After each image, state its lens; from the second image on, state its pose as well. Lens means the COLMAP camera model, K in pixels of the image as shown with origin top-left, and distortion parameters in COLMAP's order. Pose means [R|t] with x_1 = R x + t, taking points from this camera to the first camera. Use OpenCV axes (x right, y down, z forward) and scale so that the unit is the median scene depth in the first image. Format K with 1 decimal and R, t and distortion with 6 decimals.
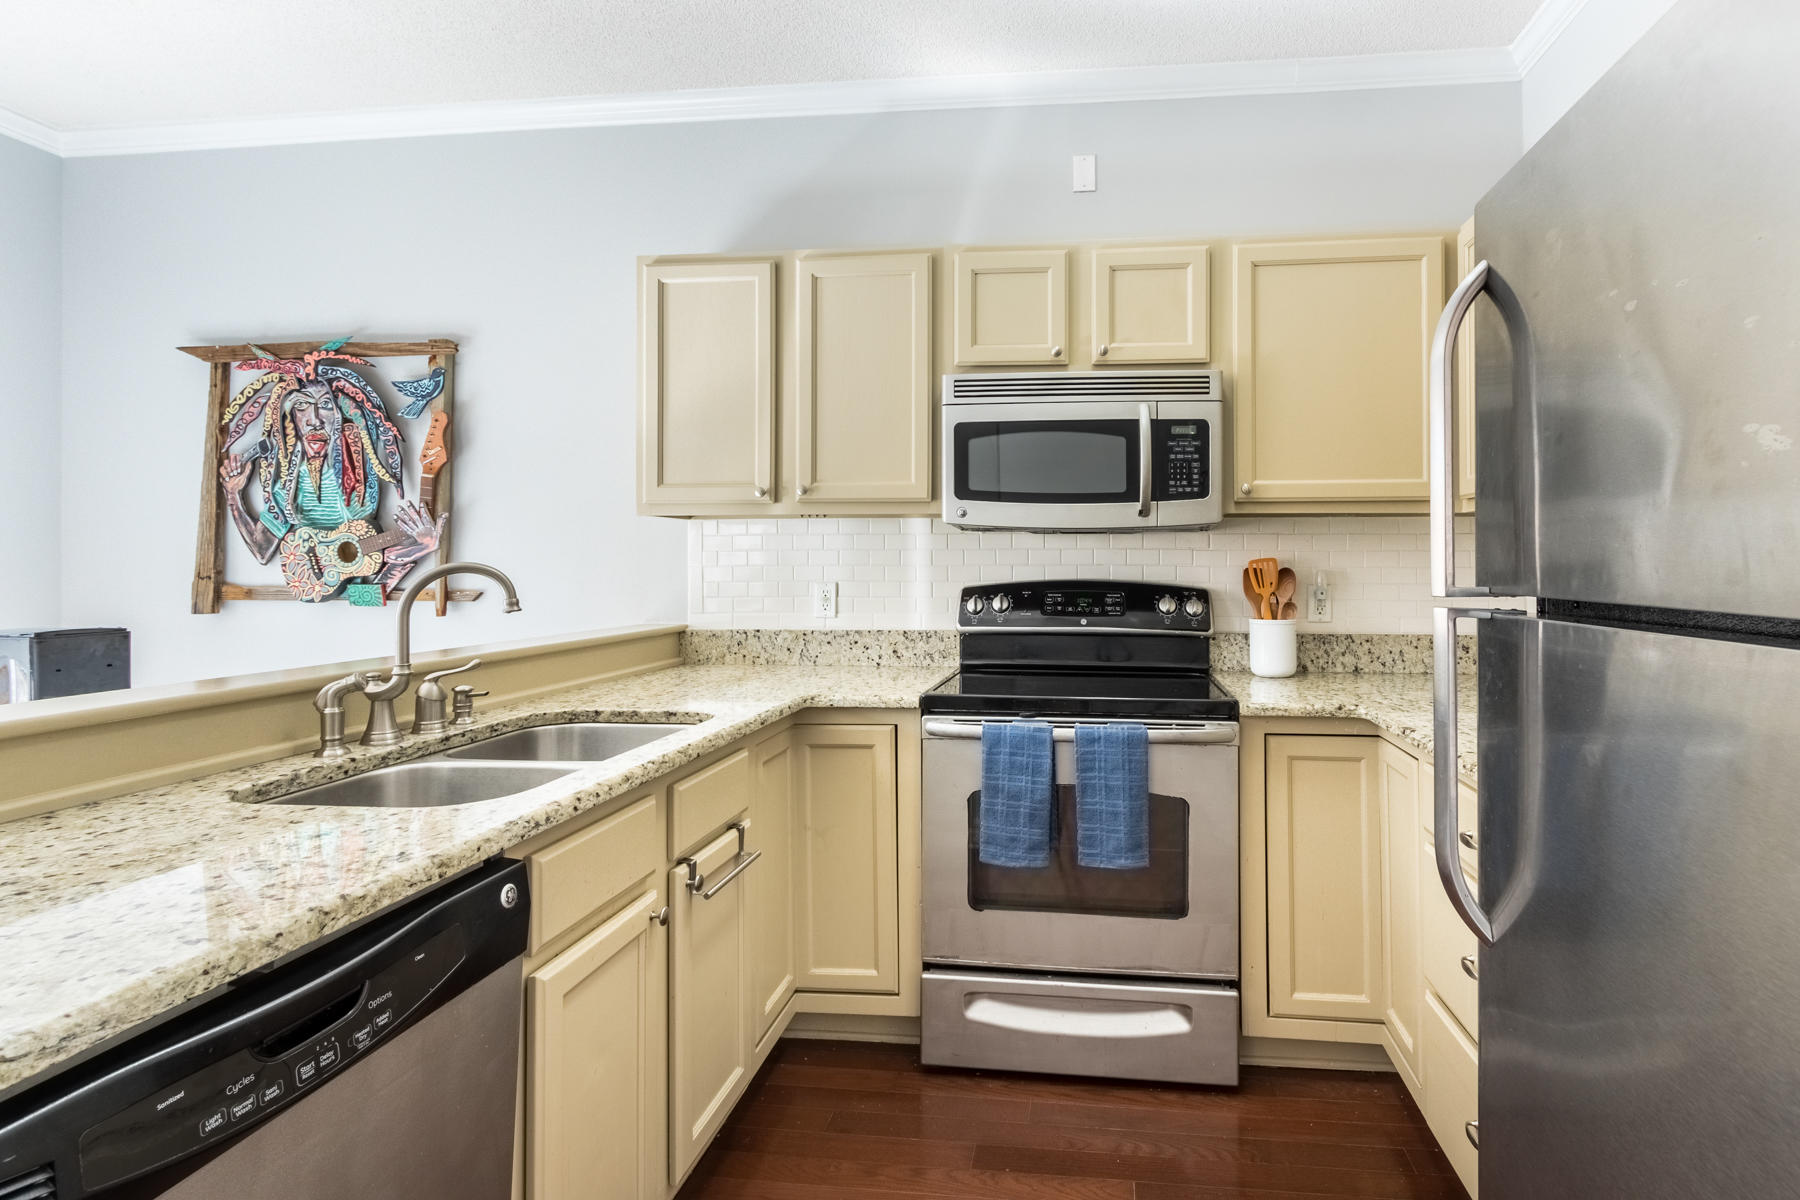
lens RADIAL K [[845.7, 0, 899.2], [0, 845.7, 536.2], [0, 0, 1]] dist [0.004412, -0.000482]
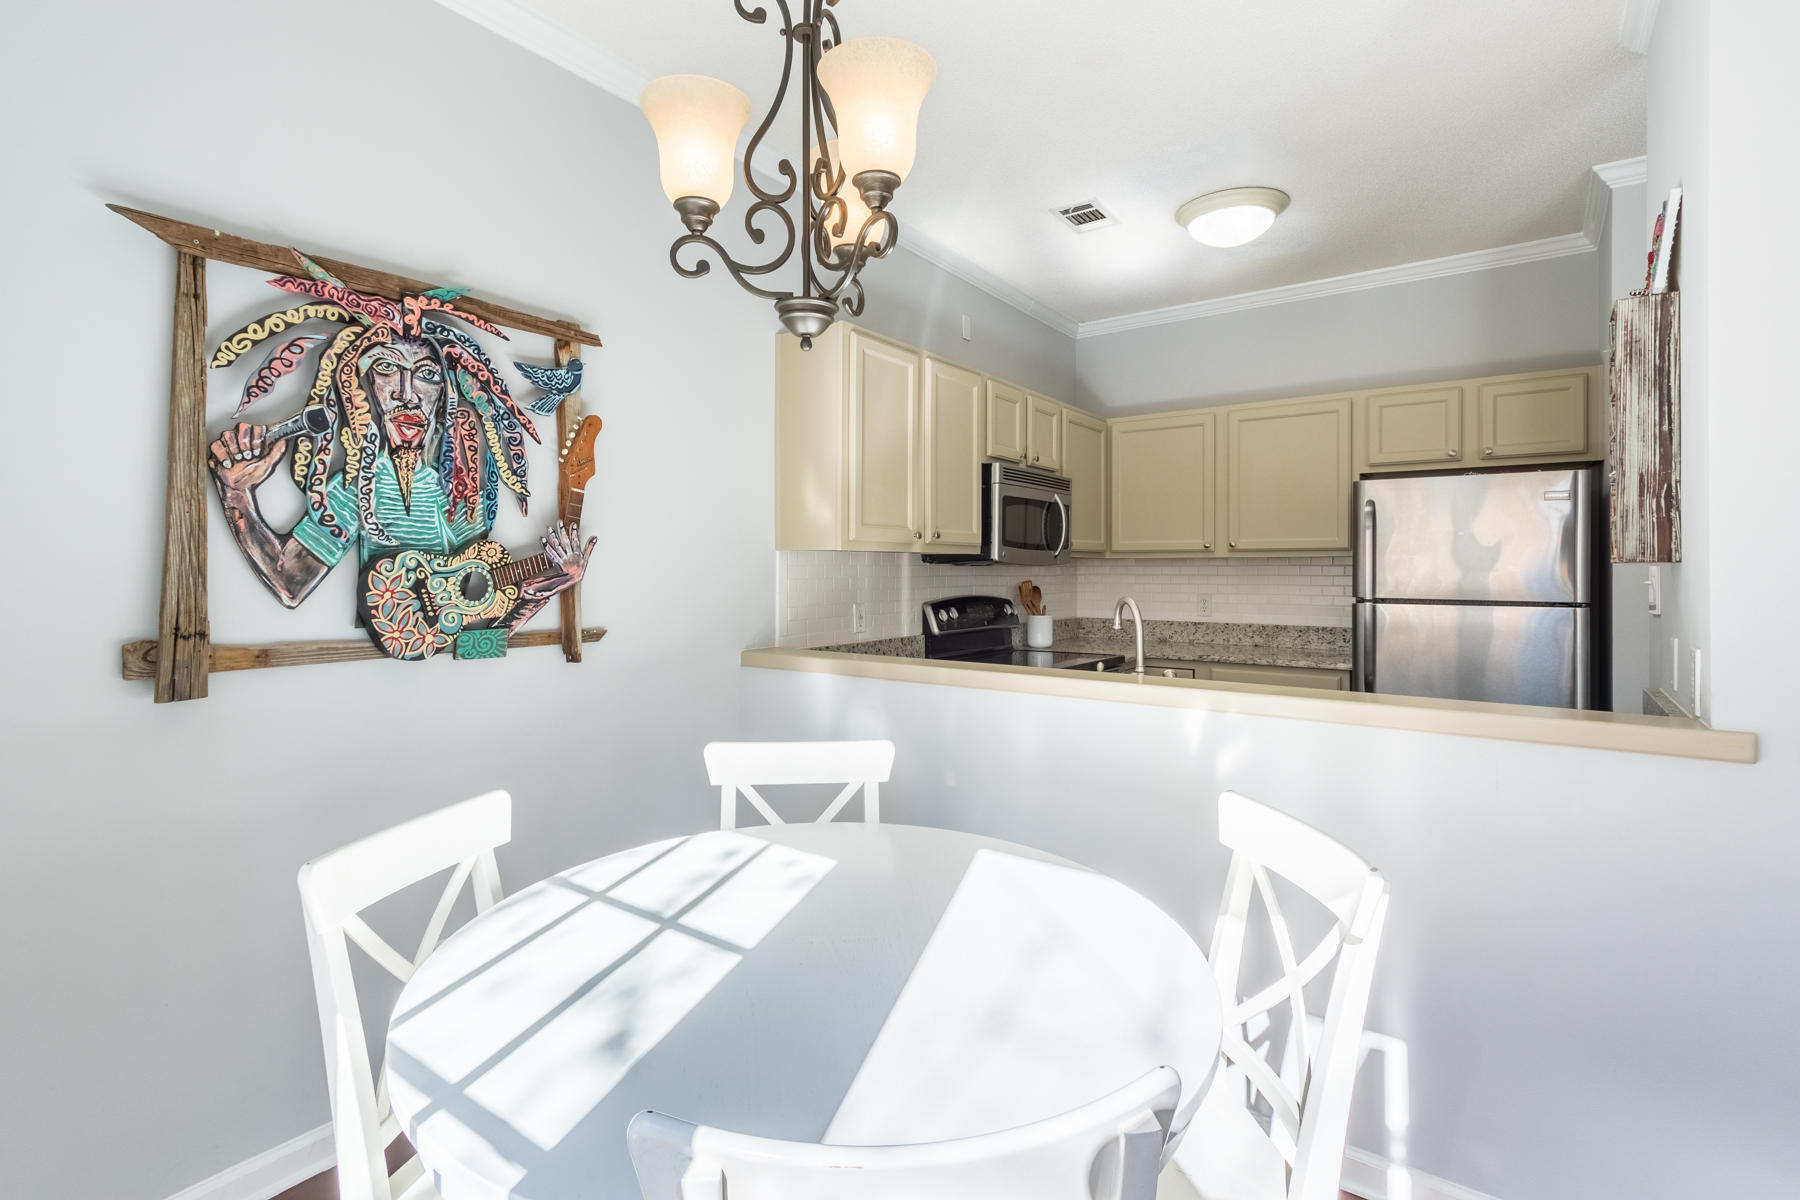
lens RADIAL K [[845.7, 0, 896.4], [0, 845.7, 565.6], [0, 0, 1]] dist [0.004412, -0.000482]
pose [[0.503735, 0.003382, 0.863852, -1.087800], [-0.020962, 0.999746, 0.008309, -0.012514], [-0.863604, -0.022294, 0.503677, 0.314907]]
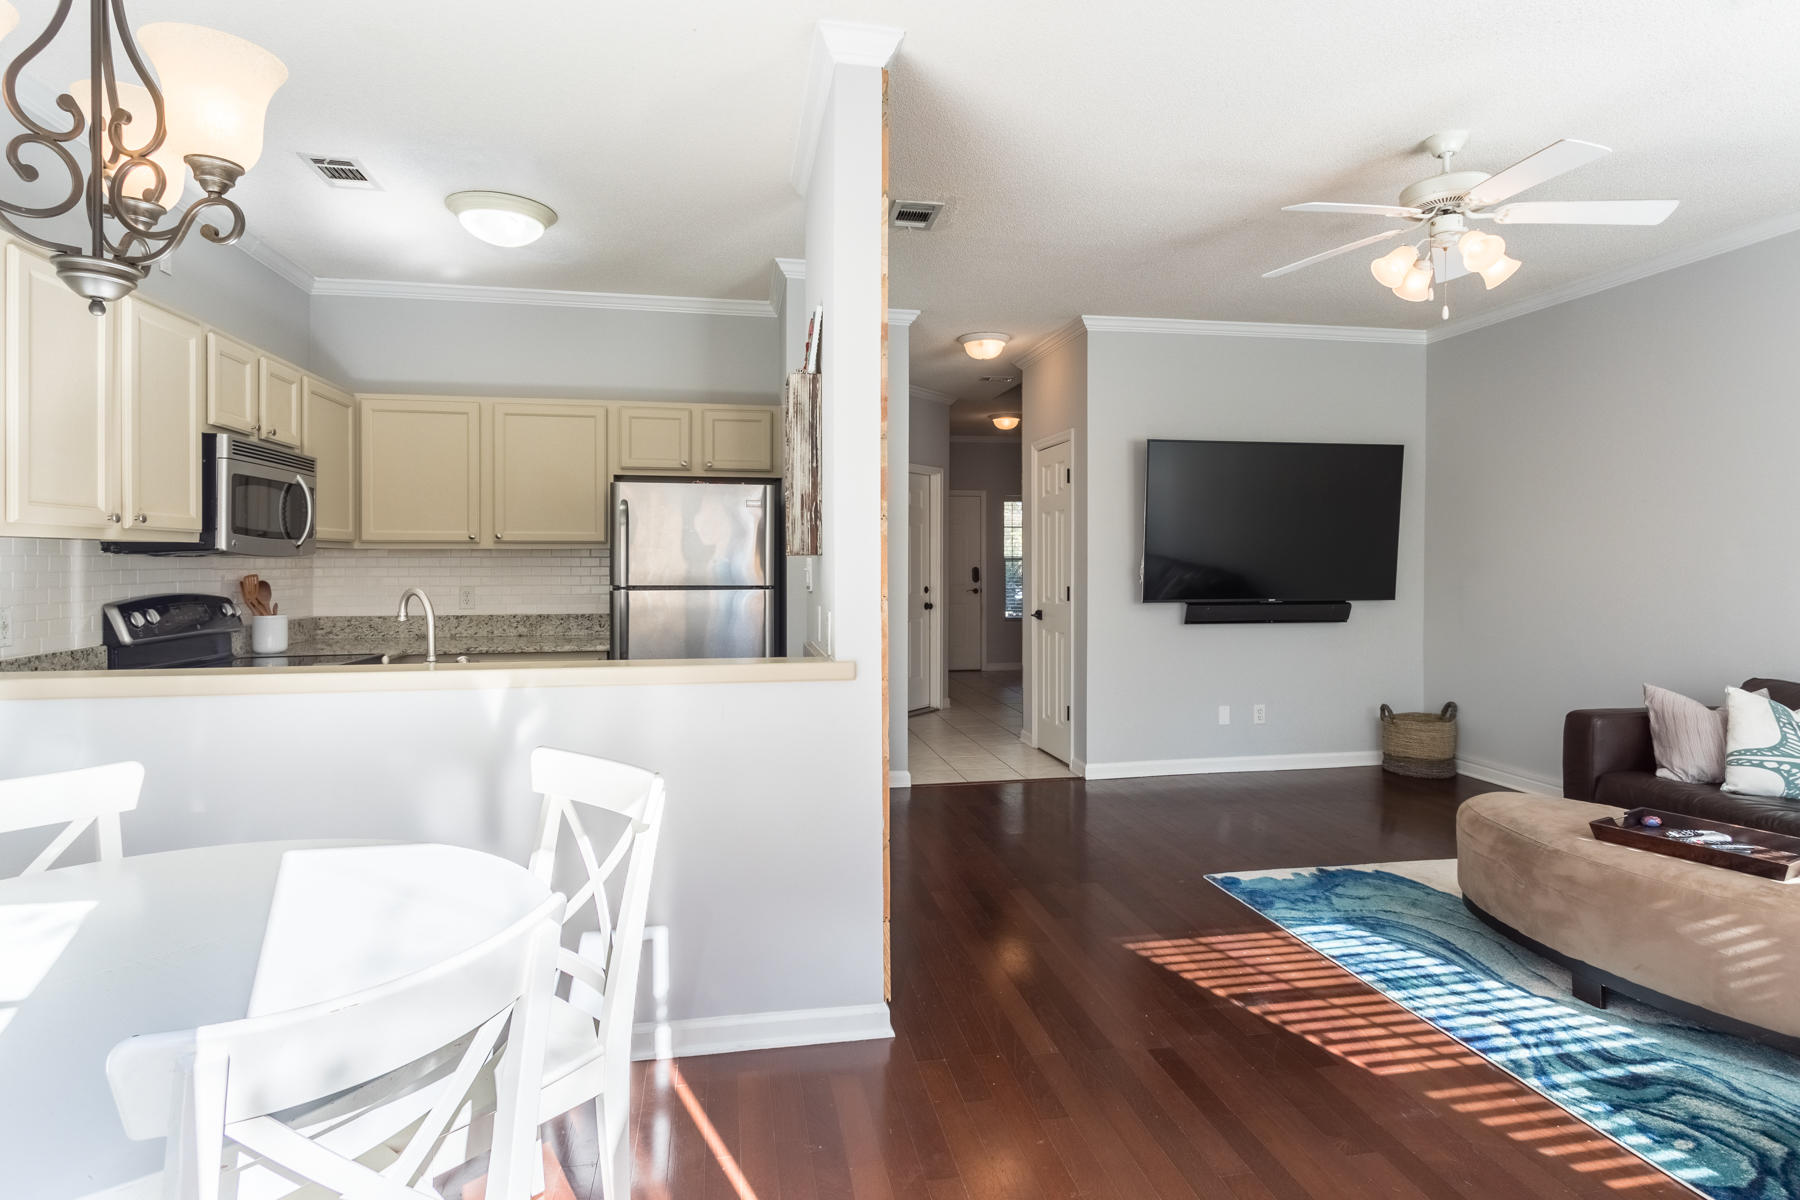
lens RADIAL K [[919.5, 0, 893.2], [0, 919.5, 568.7], [0, 0, 1]] dist [0.003049, -0.004341]
pose [[-0.285105, -0.008169, 0.958462, -1.261626], [-0.021867, 0.999759, 0.002016, -0.010522], [-0.958247, -0.020383, -0.285215, 0.346496]]
